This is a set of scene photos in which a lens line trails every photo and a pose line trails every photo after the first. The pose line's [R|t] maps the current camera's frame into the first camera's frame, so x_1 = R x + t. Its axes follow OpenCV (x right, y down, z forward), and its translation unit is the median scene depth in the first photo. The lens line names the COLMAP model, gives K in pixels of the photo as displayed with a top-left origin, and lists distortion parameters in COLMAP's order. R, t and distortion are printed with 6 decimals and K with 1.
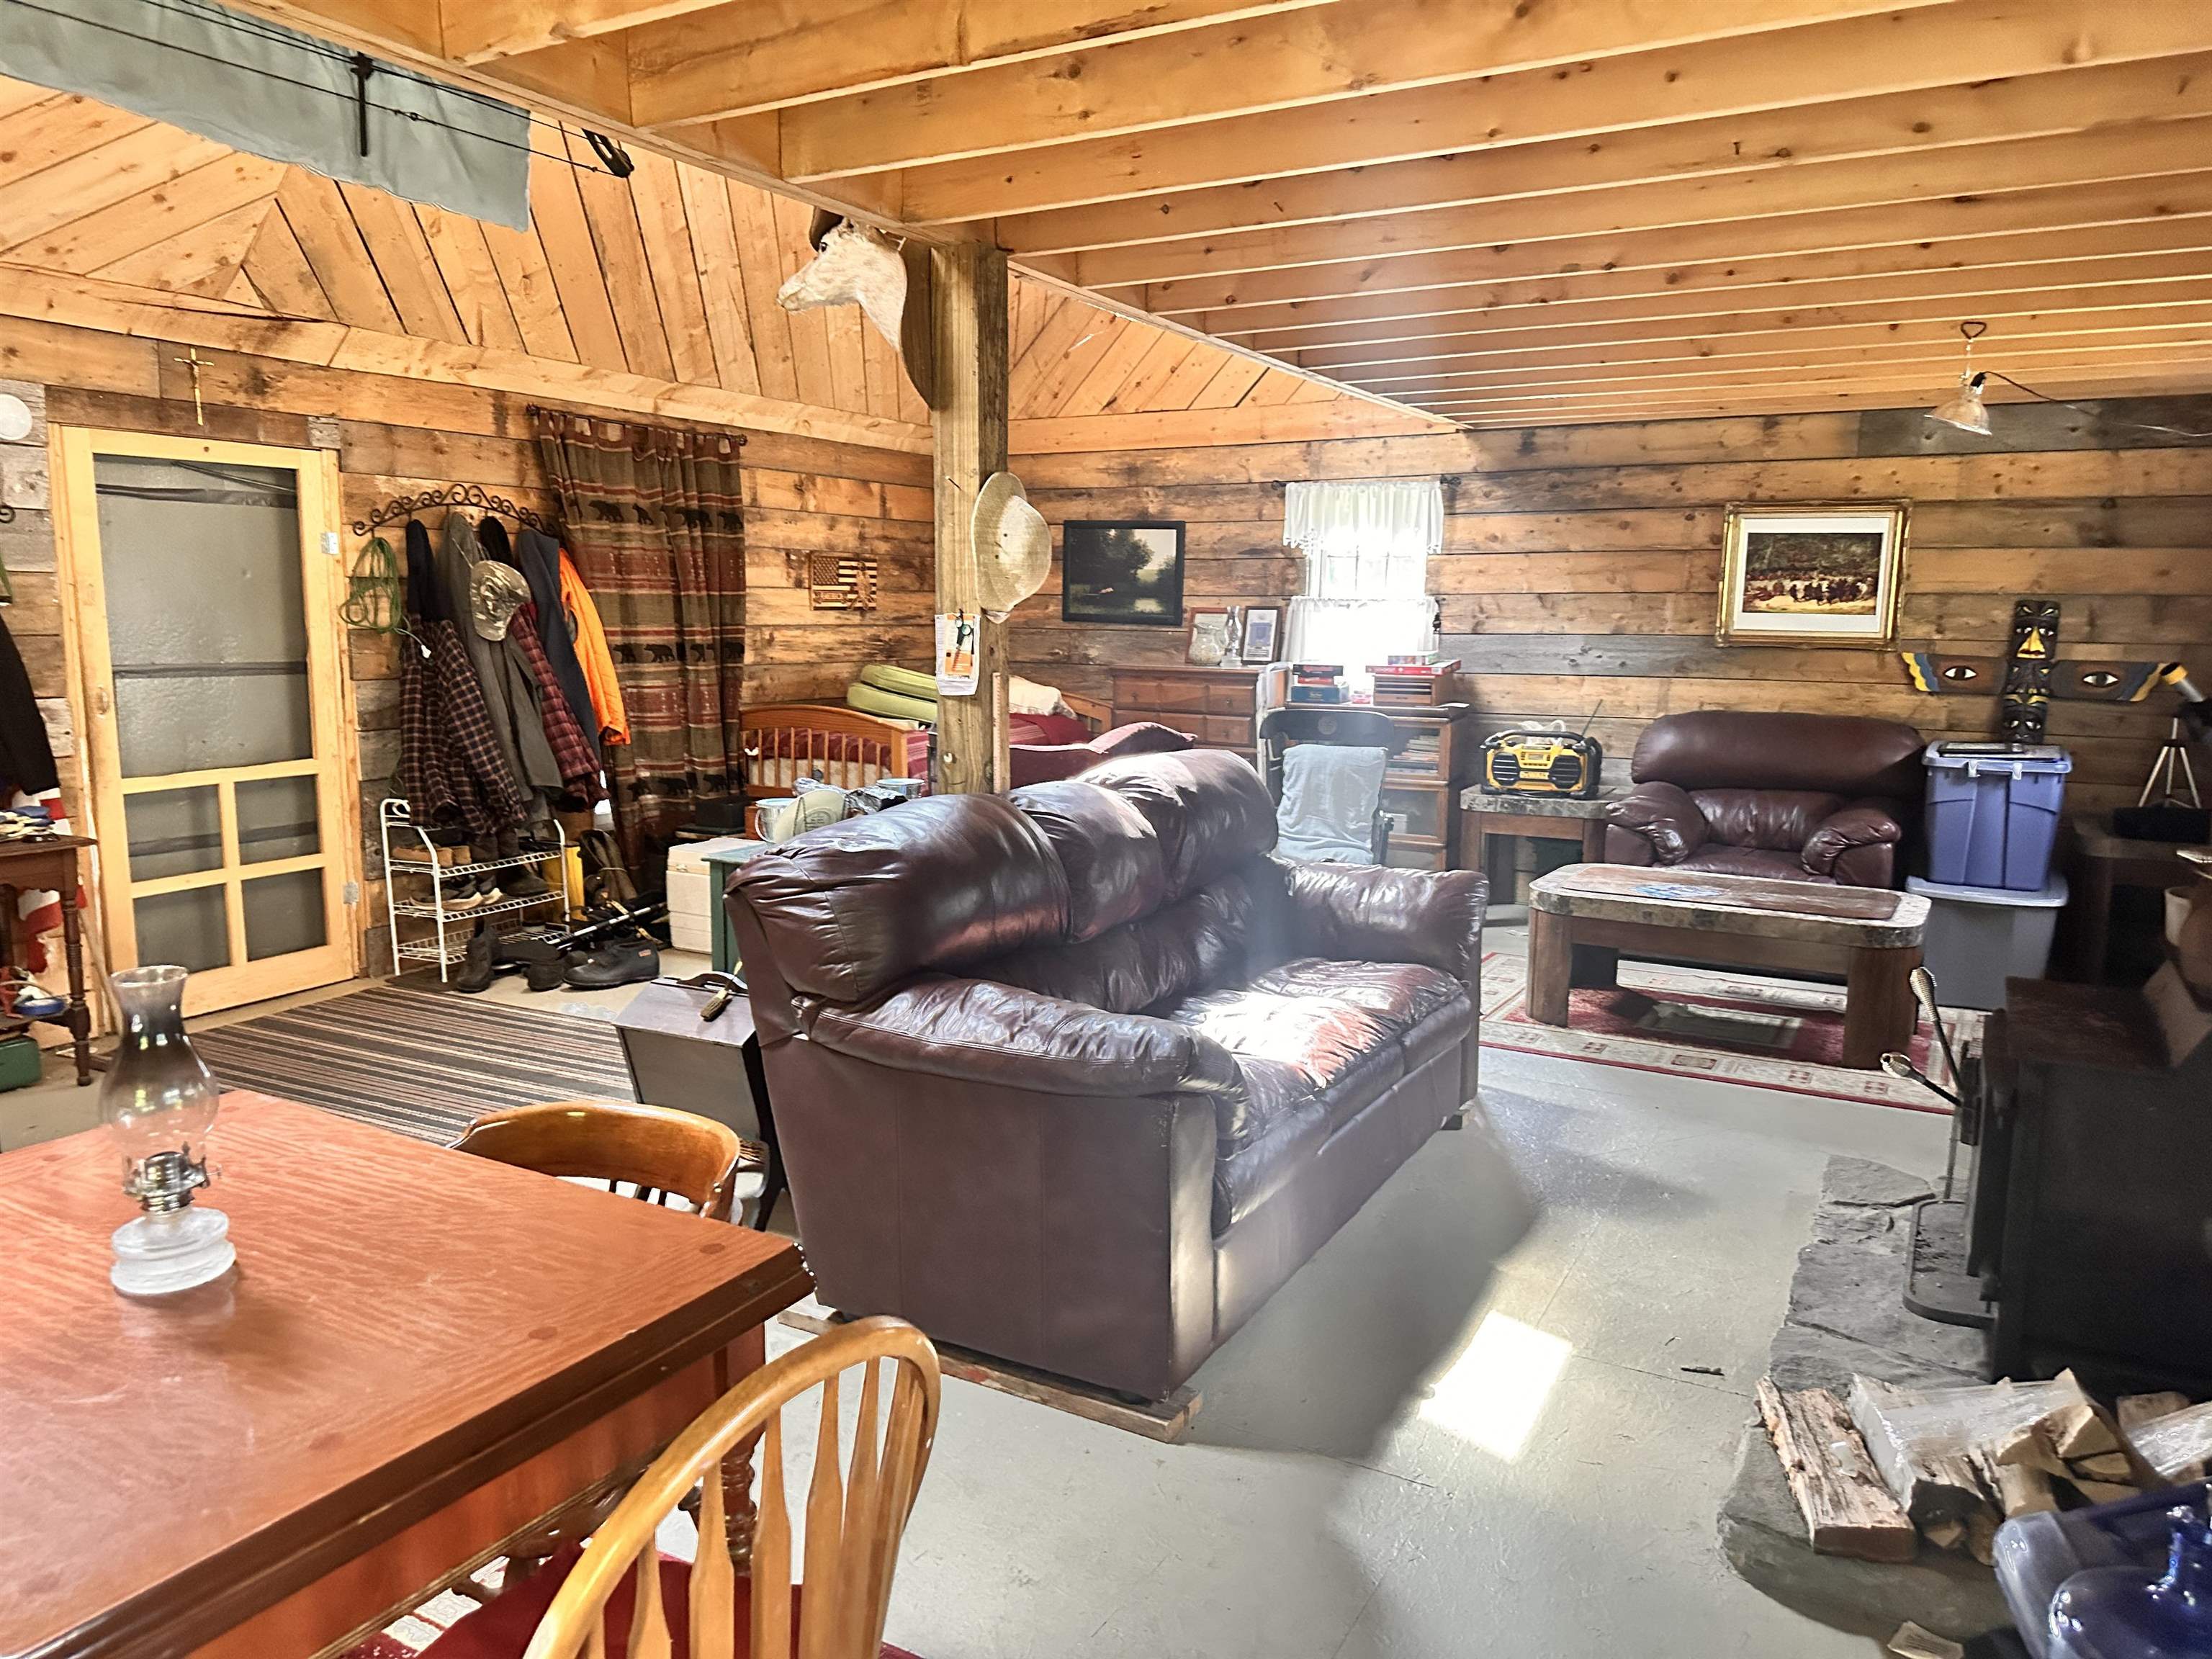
lens RADIAL K [[1558.0, 0, 1093.7], [0, 1558.0, 852.7], [0, 0, 1]] dist [0.042998, -0.054849]
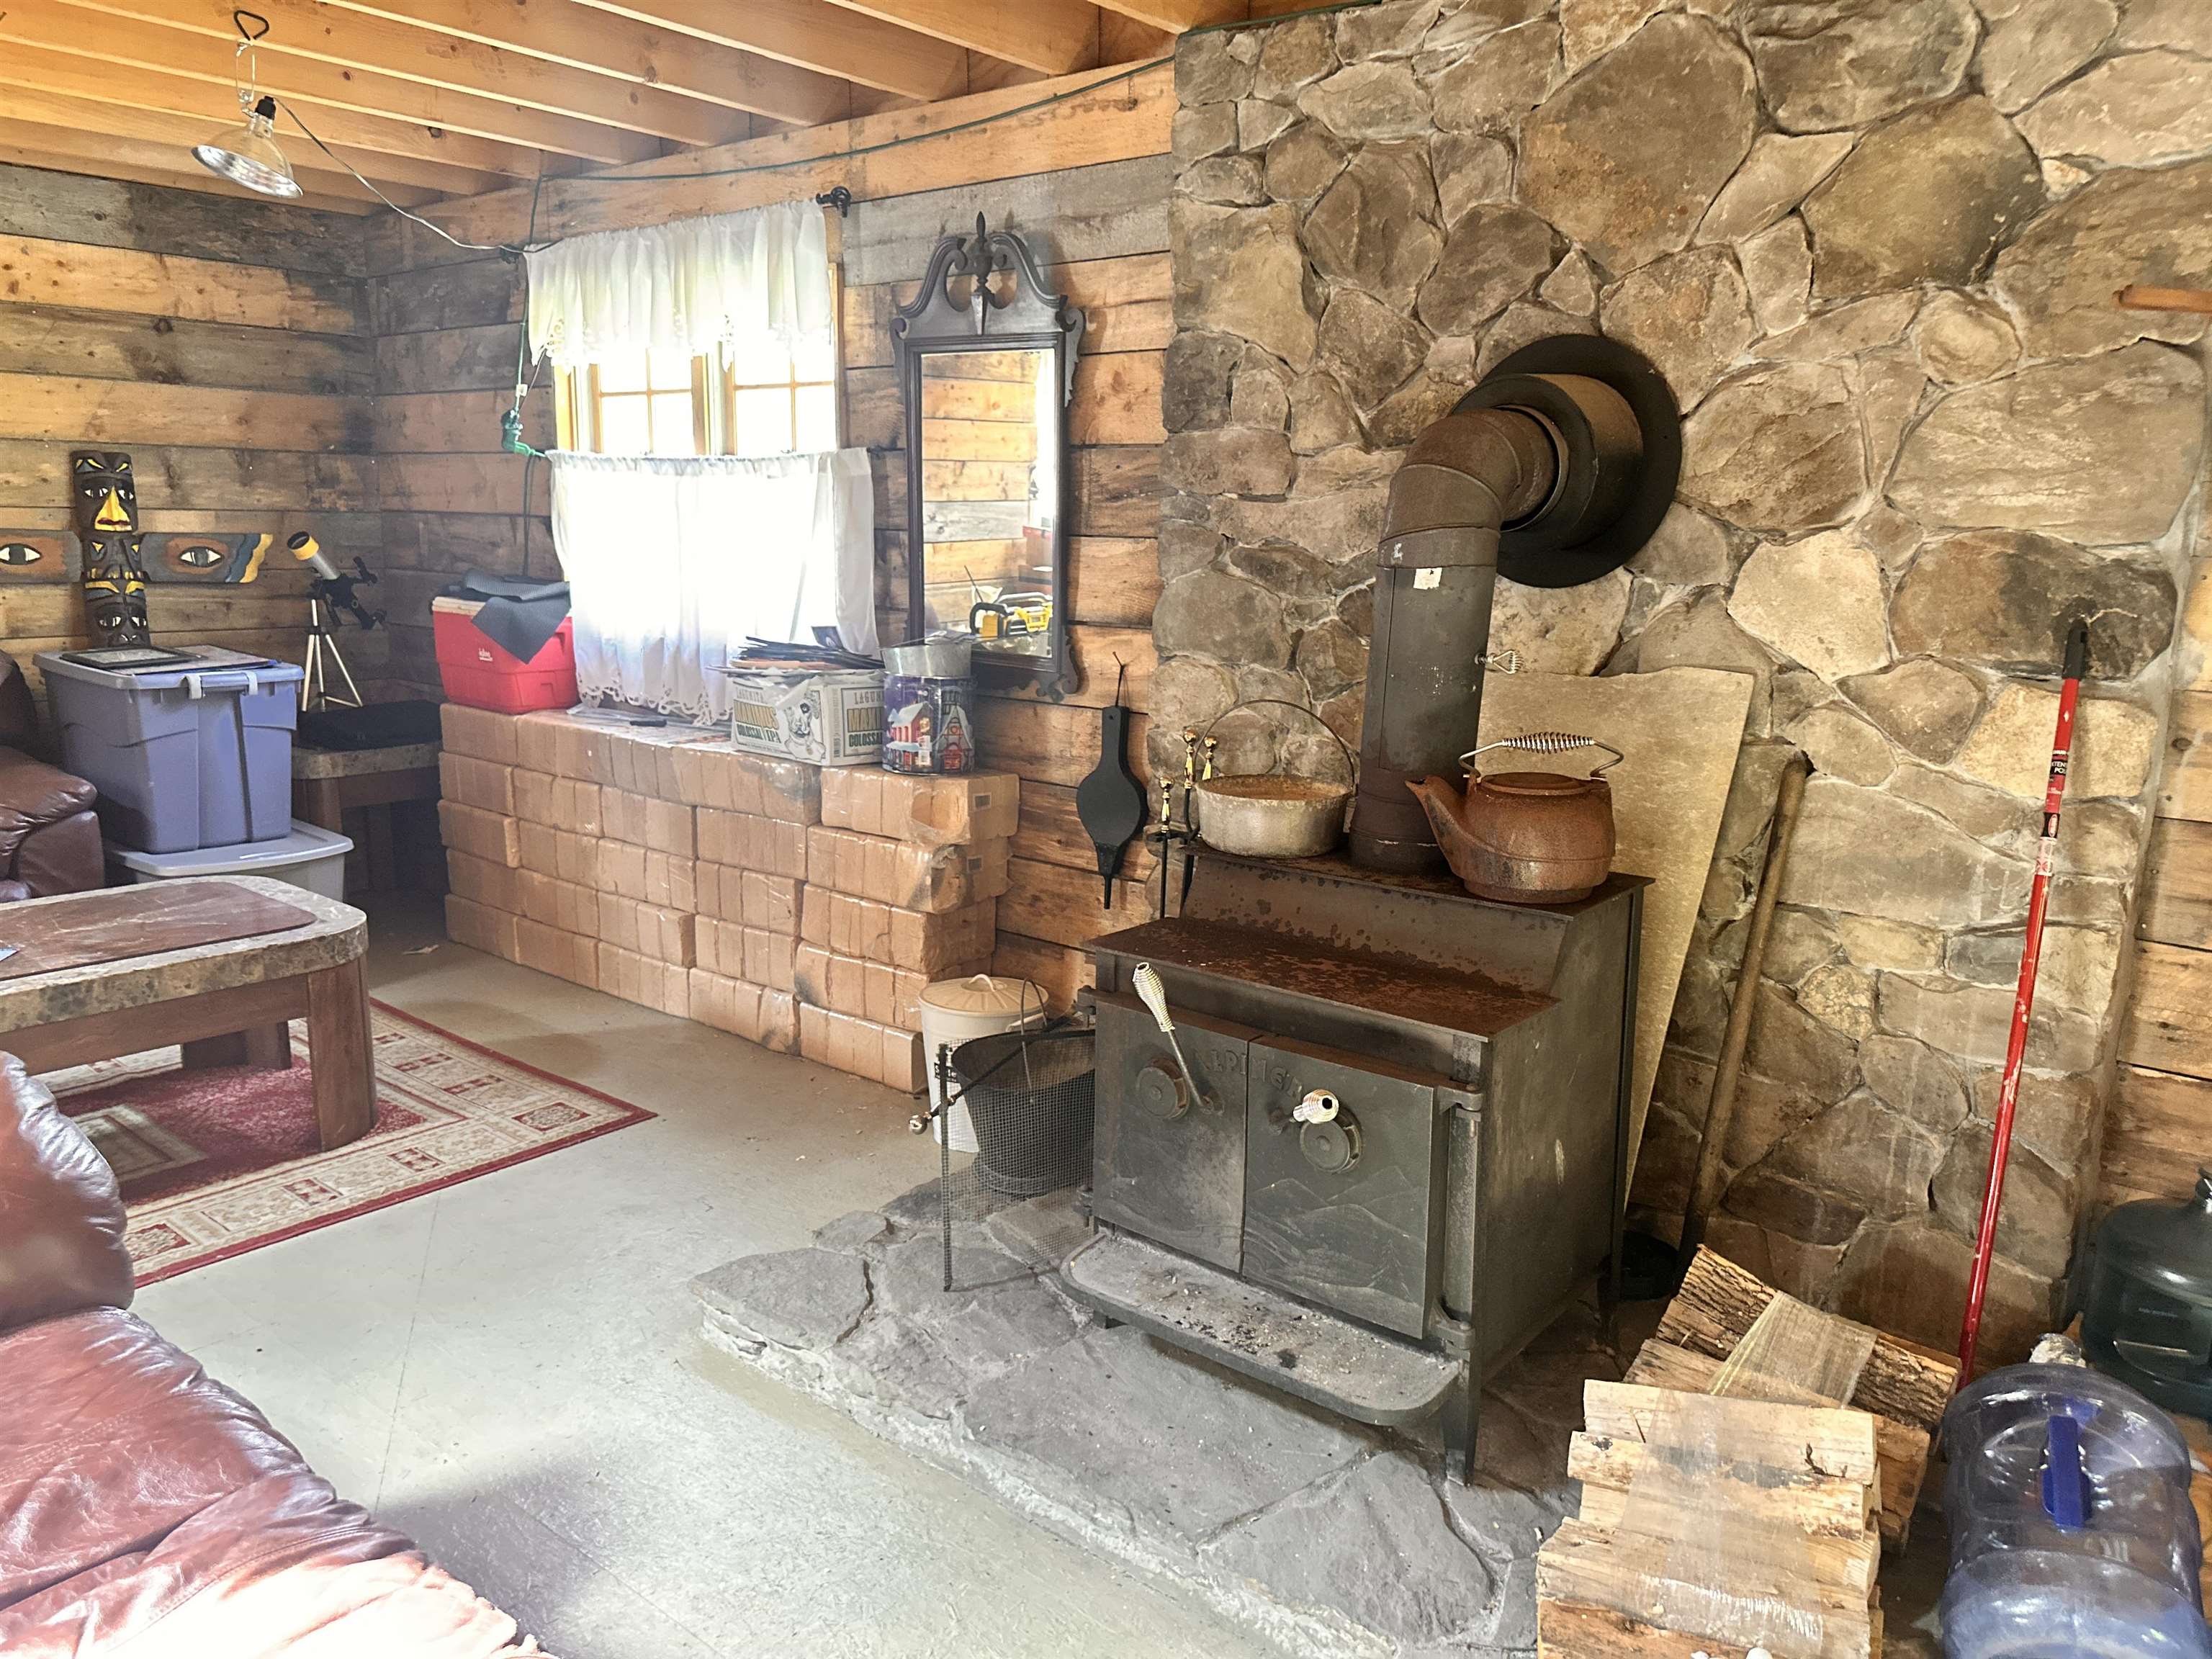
lens RADIAL K [[1558.0, 0, 1111.9], [0, 1558.0, 843.8], [0, 0, 1]] dist [0.042998, -0.054849]
pose [[0.175783, -0.202086, 0.963463, -0.056321], [0.135680, 0.974336, 0.179612, -0.046751], [-0.975034, 0.099150, 0.198691, 0.389580]]
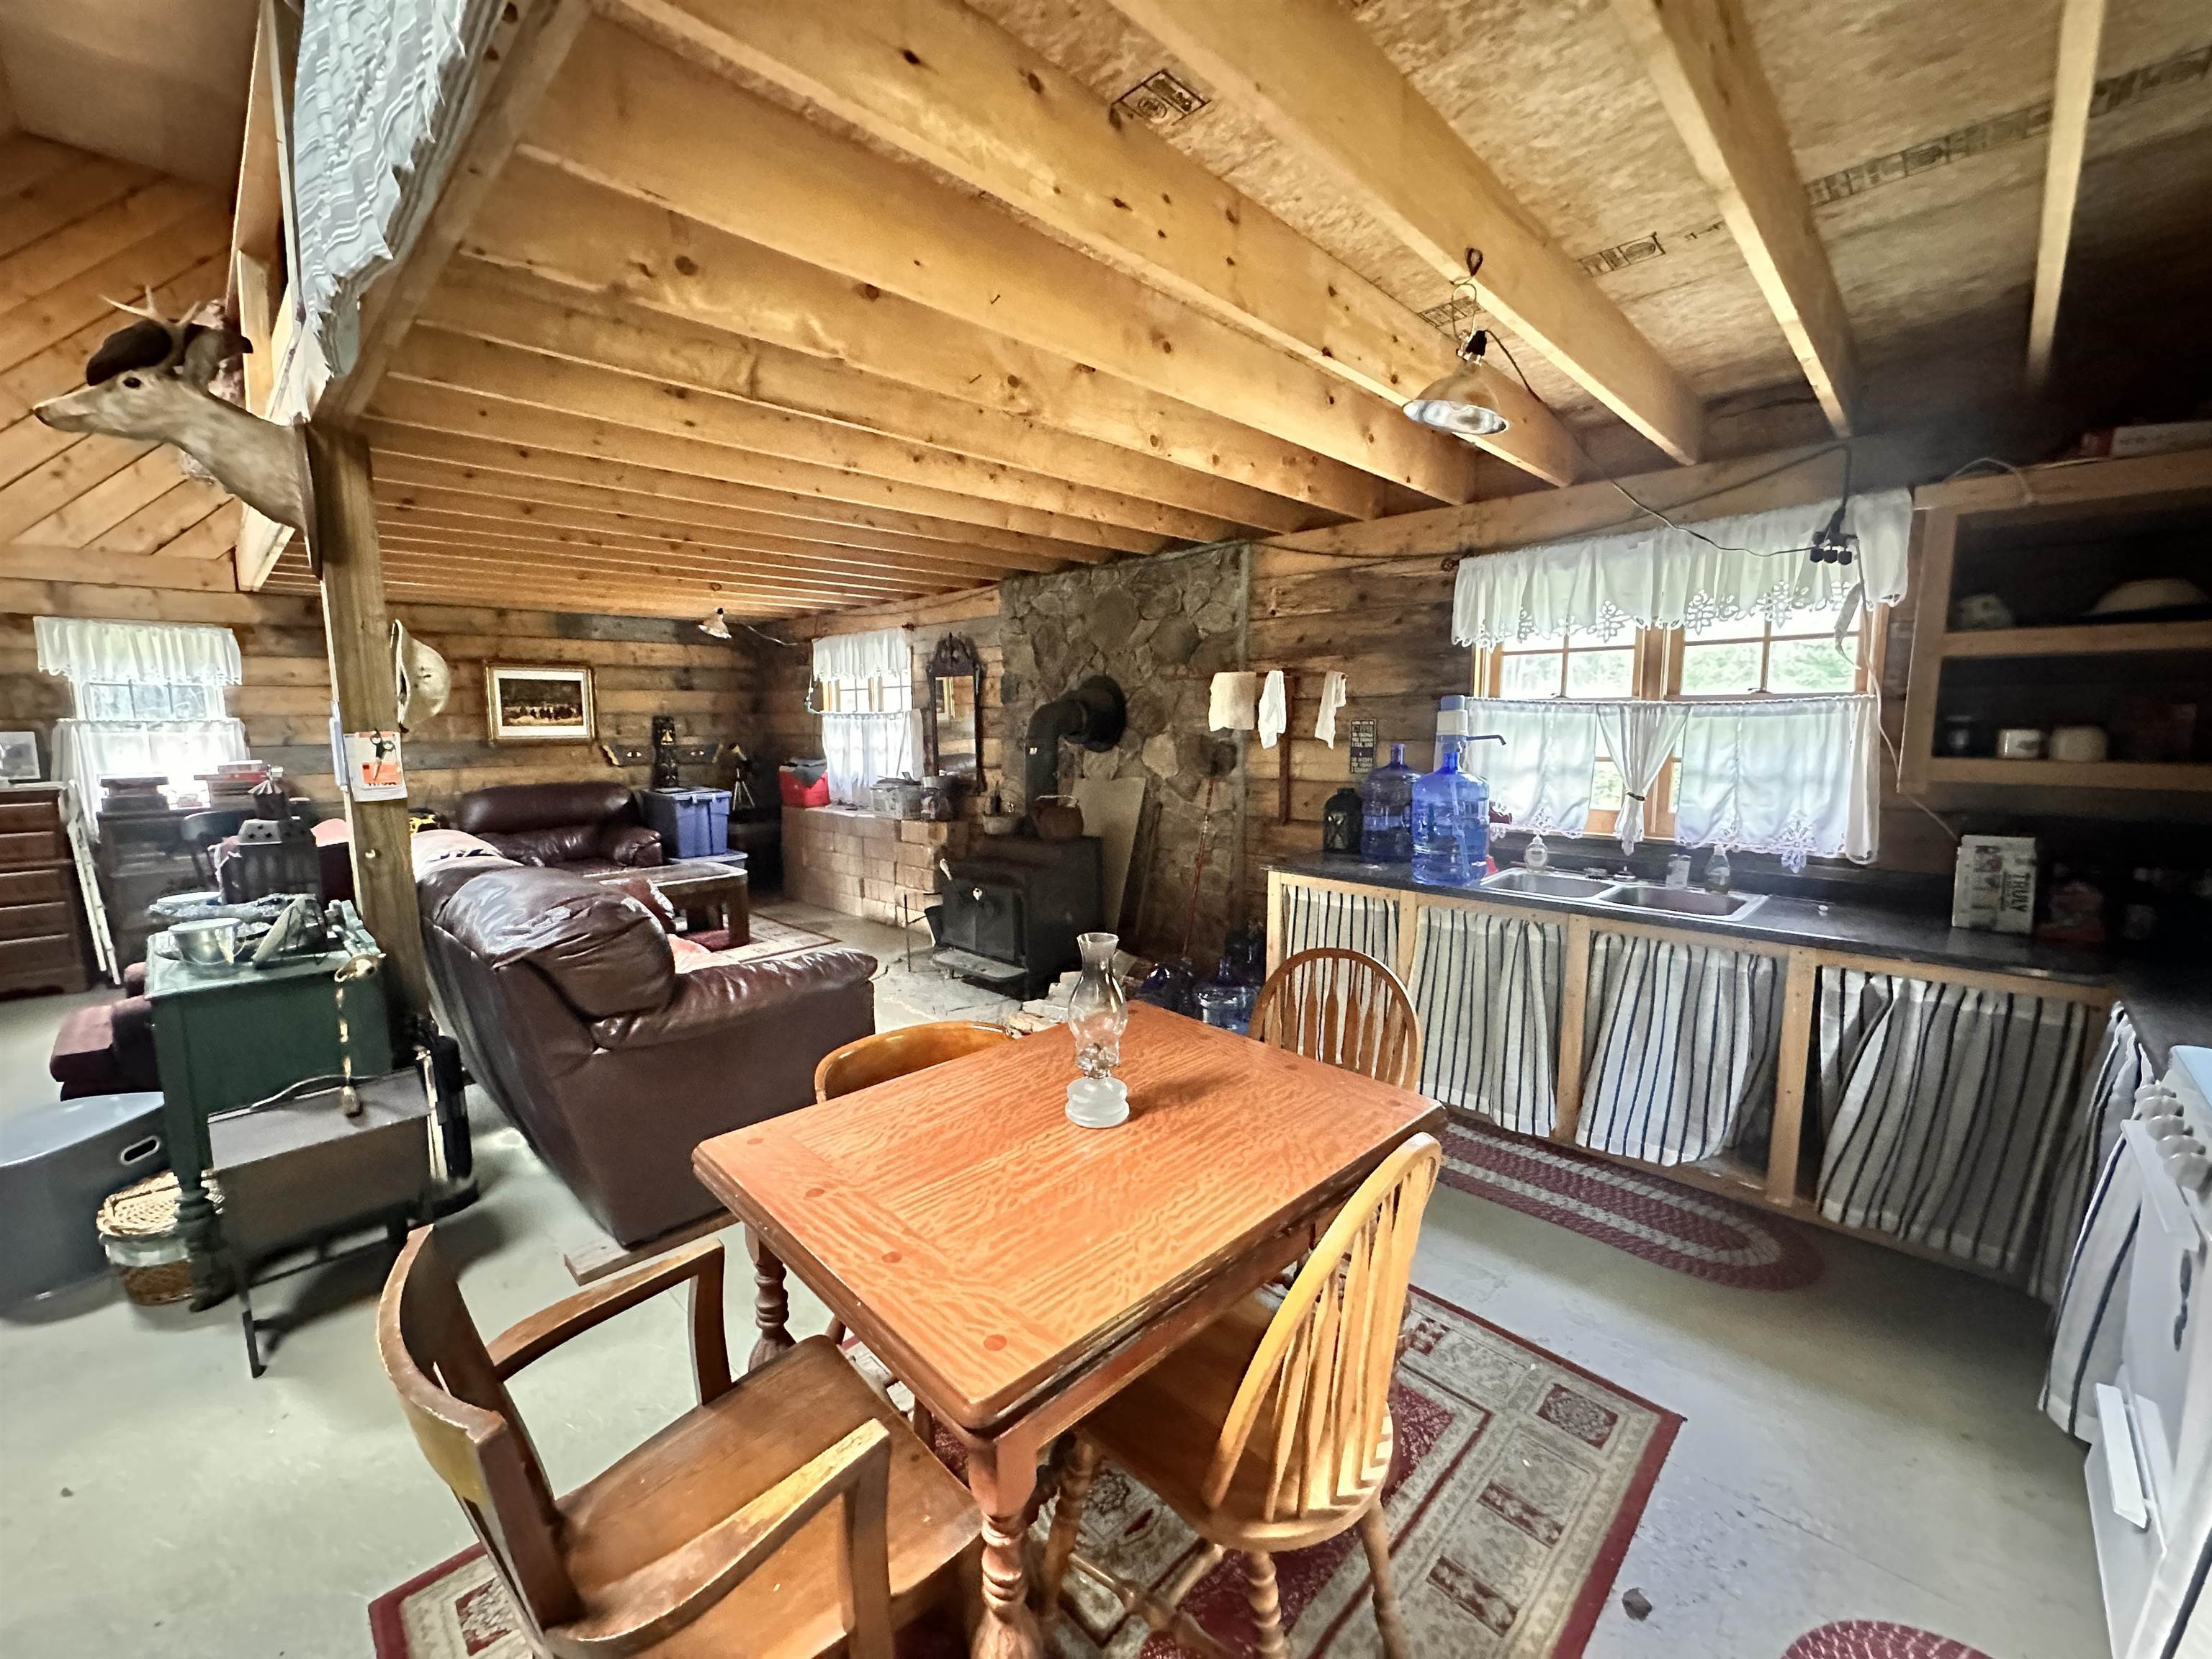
lens RADIAL K [[884.1, 0, 1104.1], [0, 884.1, 823.3], [0, 0, 1]] dist [-0.003978, 0.001139]
pose [[0.261053, -0.126417, 0.957011, -0.333375], [0.164990, 0.982643, 0.084797, -0.027274], [-0.951120, 0.135761, 0.277379, 0.158158]]
